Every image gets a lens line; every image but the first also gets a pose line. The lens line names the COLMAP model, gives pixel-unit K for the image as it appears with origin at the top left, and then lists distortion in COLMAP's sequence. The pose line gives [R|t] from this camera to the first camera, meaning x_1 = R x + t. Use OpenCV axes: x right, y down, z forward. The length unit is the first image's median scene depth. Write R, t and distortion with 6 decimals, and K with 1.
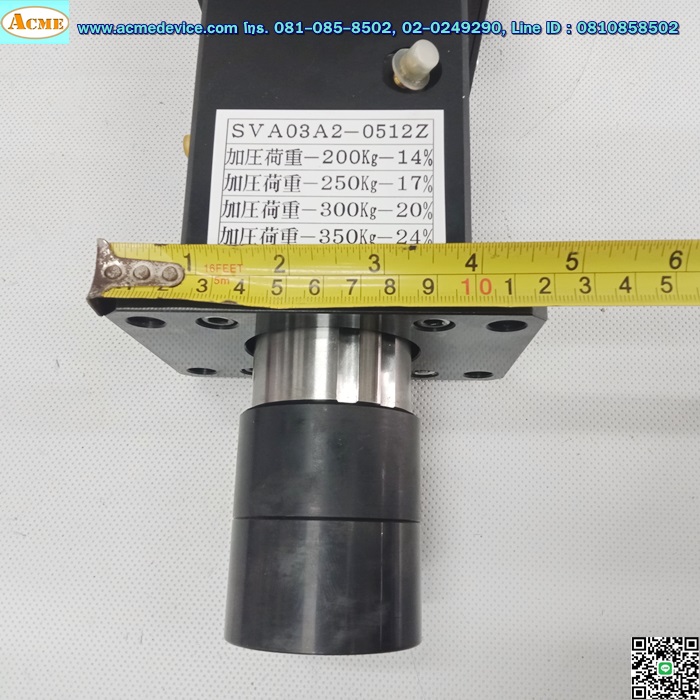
lens RADIAL K [[699.5, 0, 362.2], [0, 699.5, 378.6], [0, 0, 1]] dist [0.142117, -0.264831]
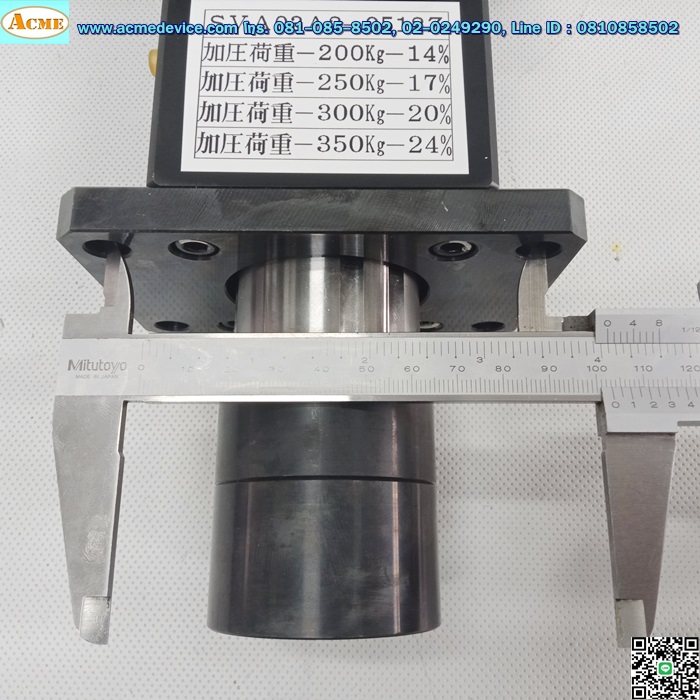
lens RADIAL K [[699.5, 0, 362.2], [0, 699.5, 378.6], [0, 0, 1]] dist [0.142117, -0.264831]
pose [[0.998296, -0.010005, 0.057495, -0.051904], [0.010274, 0.999938, -0.004384, 0.072247], [-0.057447, 0.004967, 0.998336, 0.138330]]
